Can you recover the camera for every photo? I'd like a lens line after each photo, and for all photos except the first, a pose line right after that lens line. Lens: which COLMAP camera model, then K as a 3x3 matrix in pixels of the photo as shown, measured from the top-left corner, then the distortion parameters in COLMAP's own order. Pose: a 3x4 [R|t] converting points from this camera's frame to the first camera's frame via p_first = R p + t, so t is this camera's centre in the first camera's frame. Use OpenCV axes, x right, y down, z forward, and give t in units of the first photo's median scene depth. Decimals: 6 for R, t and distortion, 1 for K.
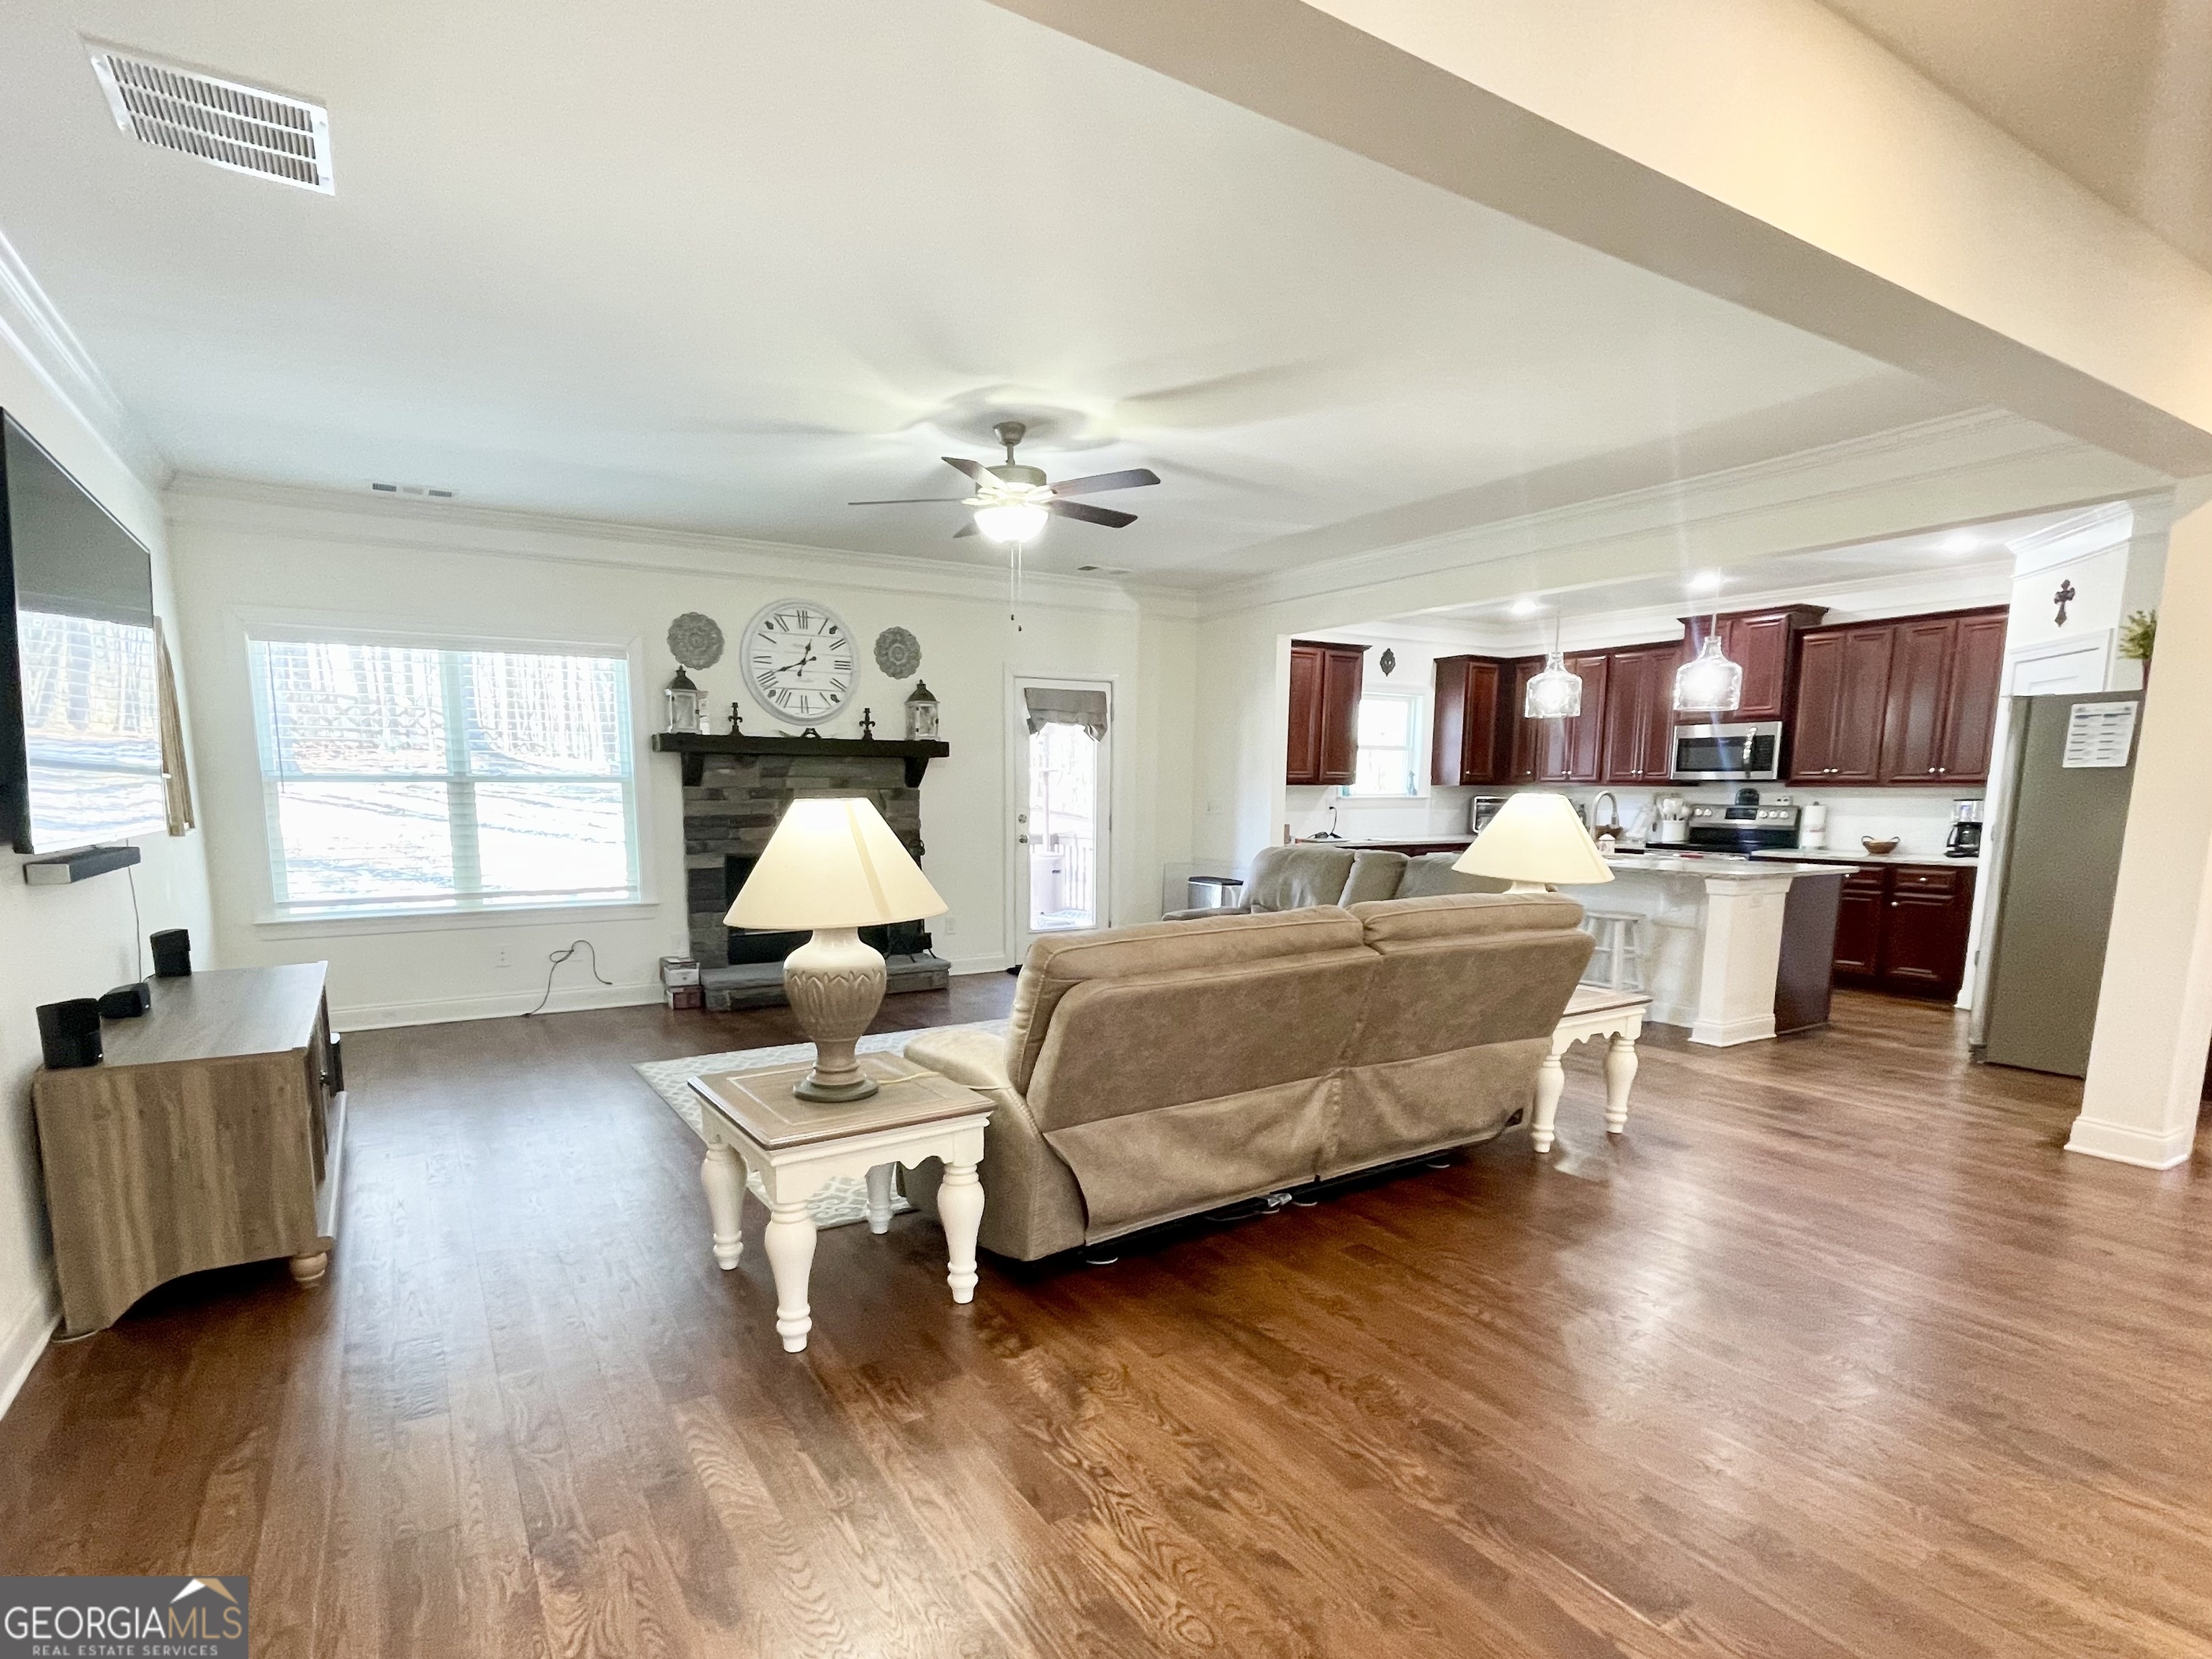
lens RADIAL K [[1099.3, 0, 1050.1], [0, 1099.3, 962.0], [0, 0, 1]] dist [0.000966, -0.000529]
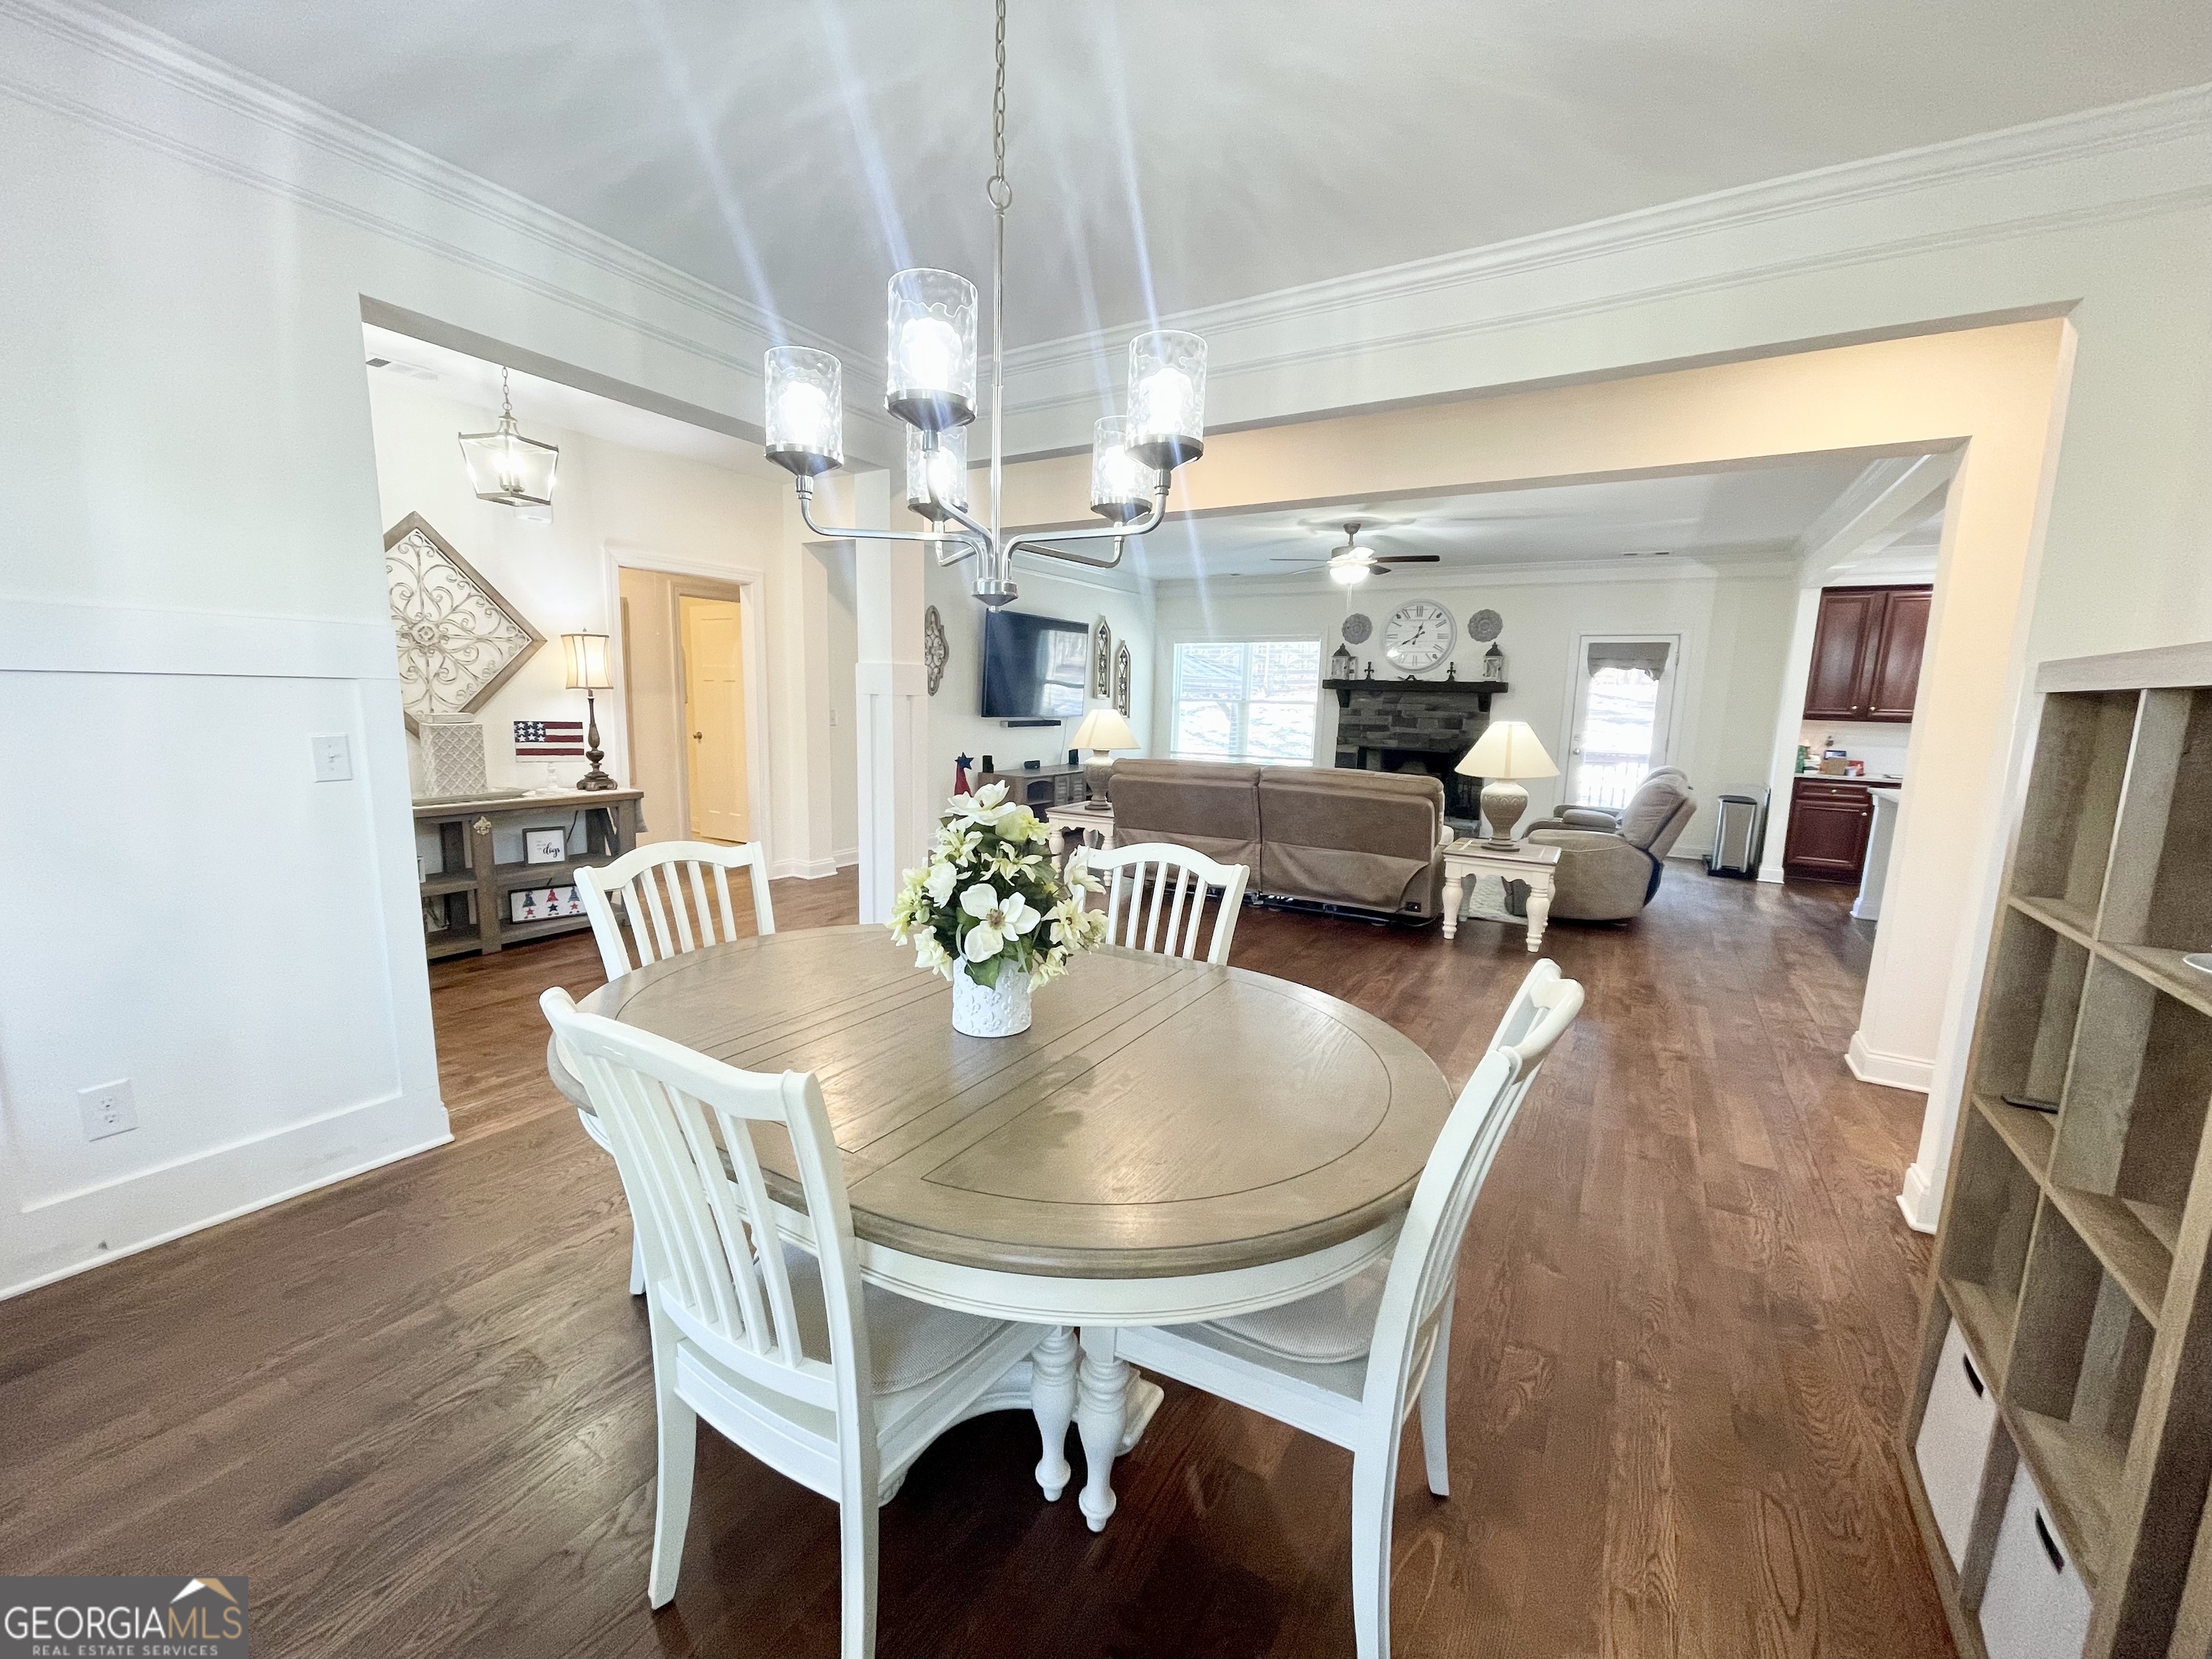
lens RADIAL K [[889.3, 0, 1093.2], [0, 889.3, 834.4], [0, 0, 1]] dist [0.001109, -0.002214]
pose [[0.463617, 0.147142, -0.873732, 0.786111], [-0.162319, 0.983530, 0.079504, 0.000190], [0.871041, 0.104964, 0.479865, -0.062295]]
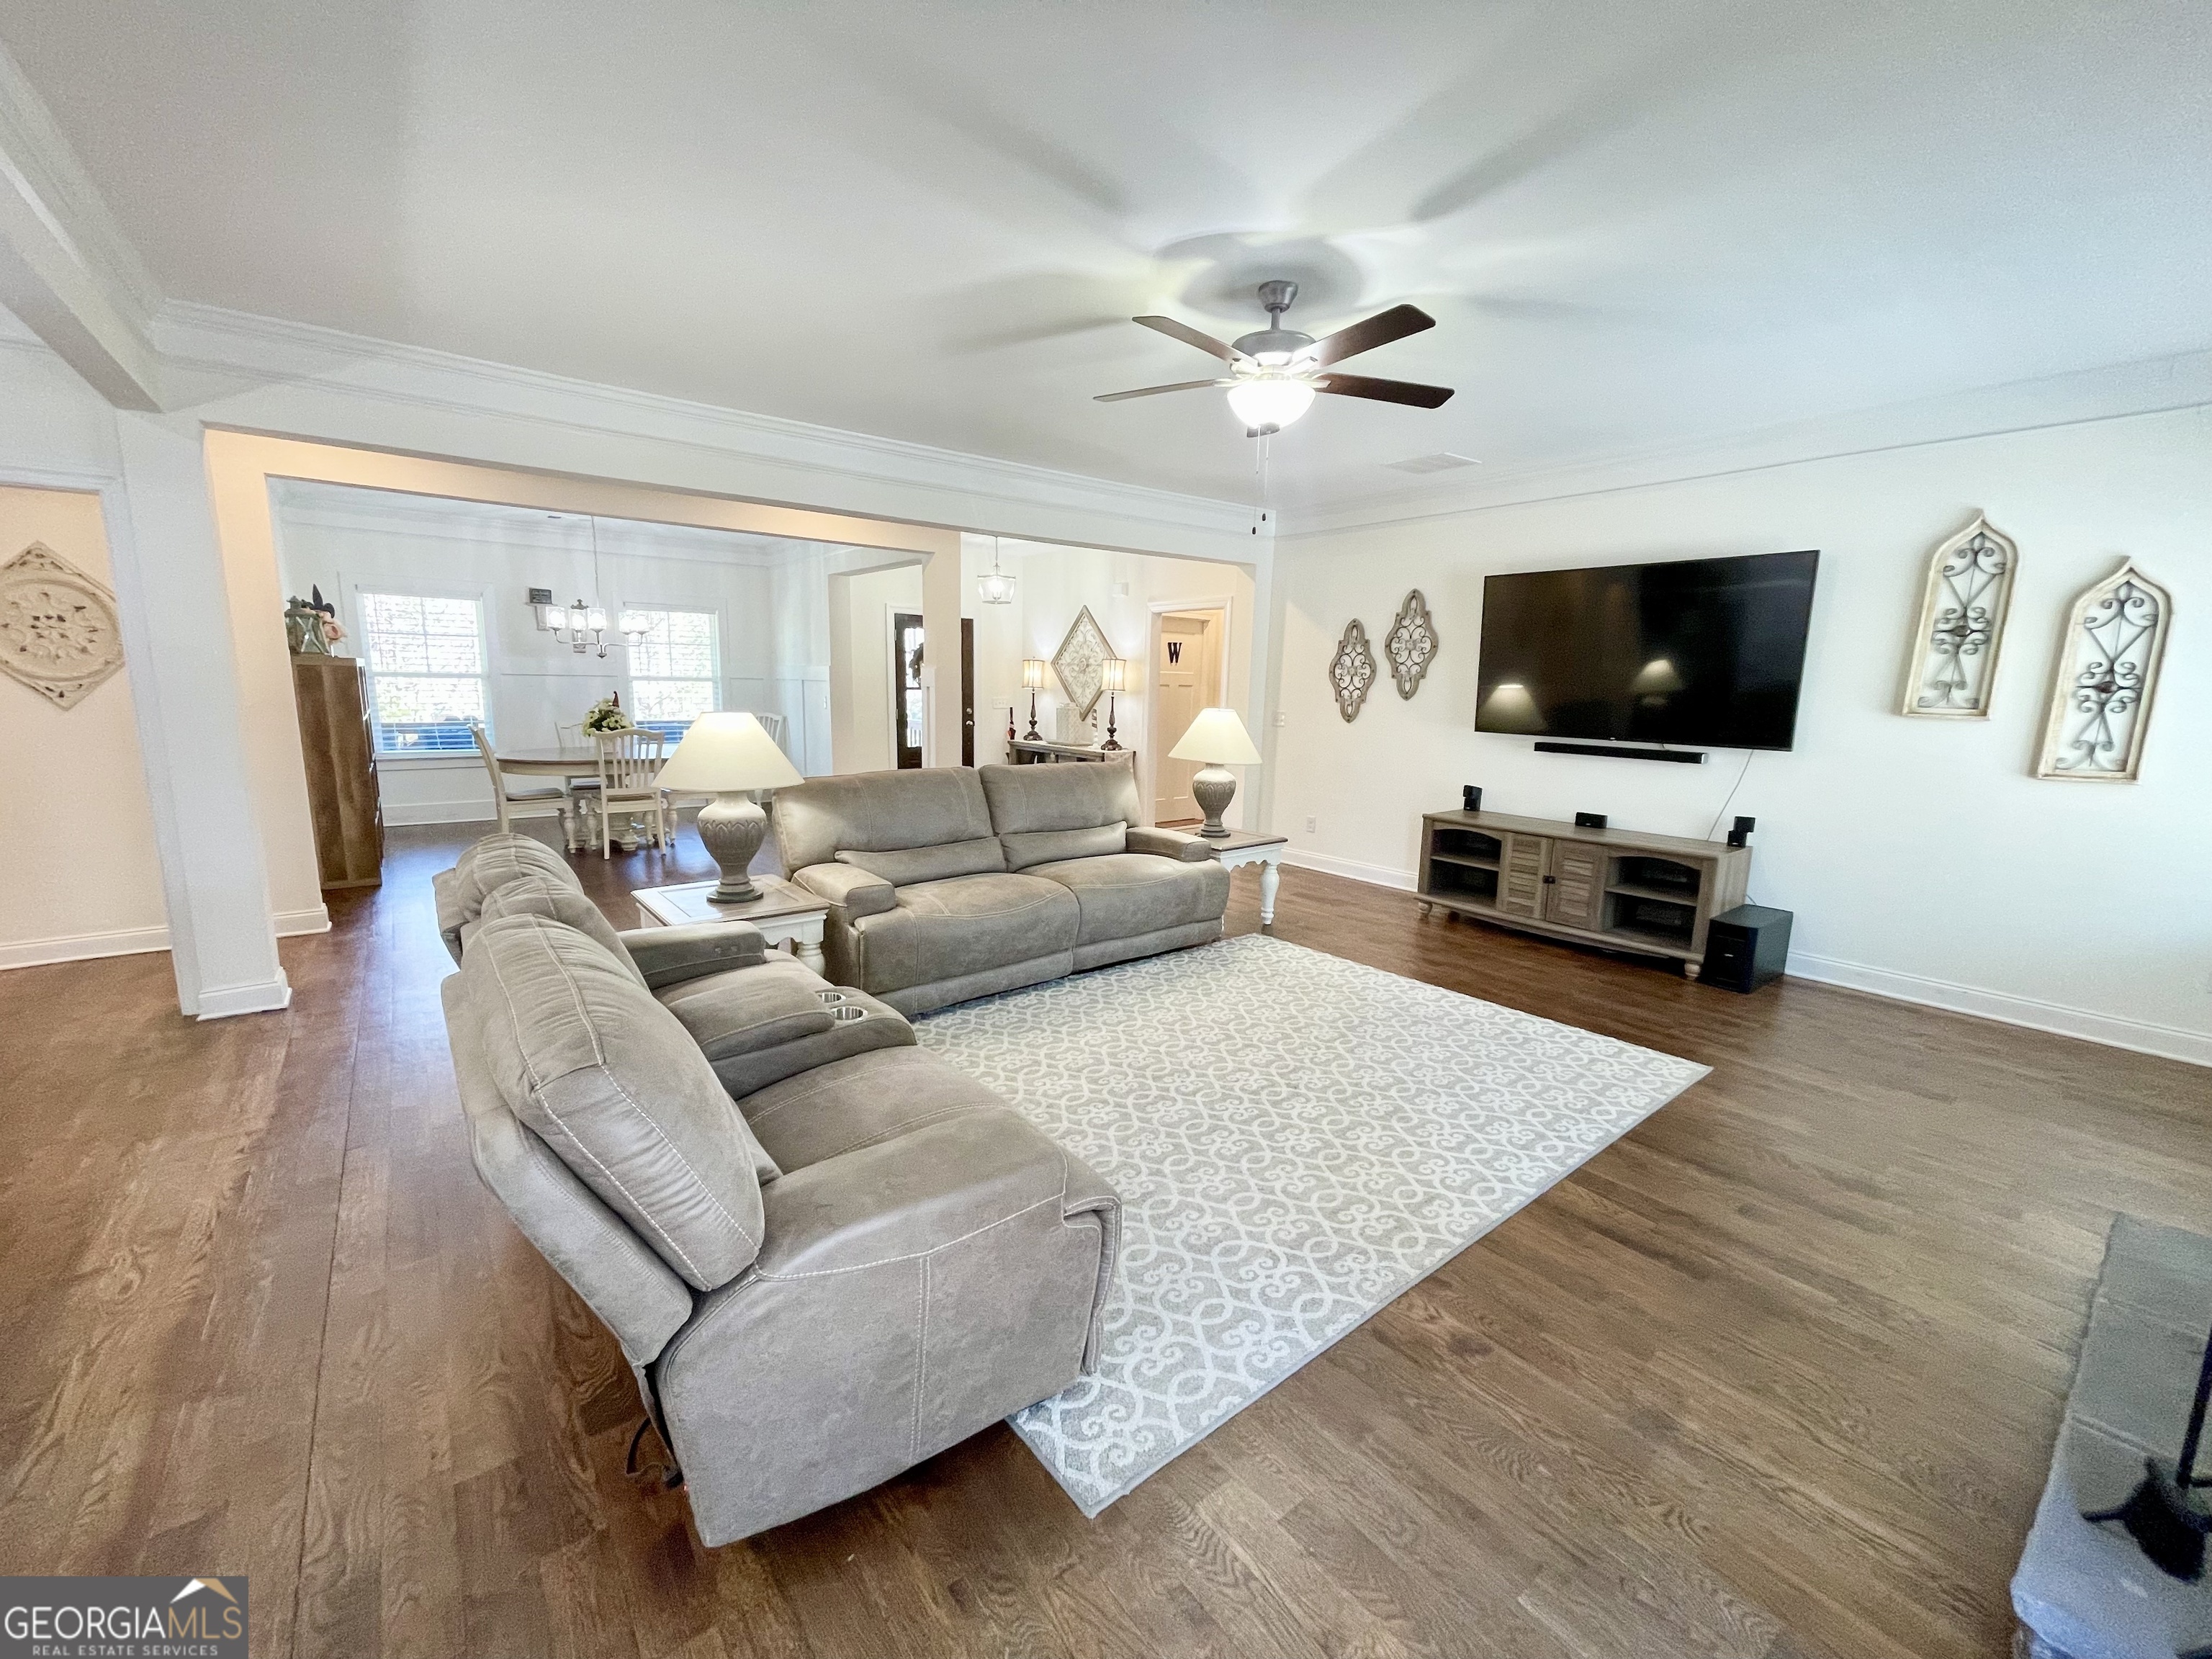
lens RADIAL K [[889.3, 0, 1093.2], [0, 889.3, 834.4], [0, 0, 1]] dist [0.001109, -0.002214]
pose [[-0.992273, 0.000602, -0.124071, 0.121052], [-0.039639, 0.946041, 0.321613, -0.200259], [0.117570, 0.324046, -0.938707, 1.142460]]
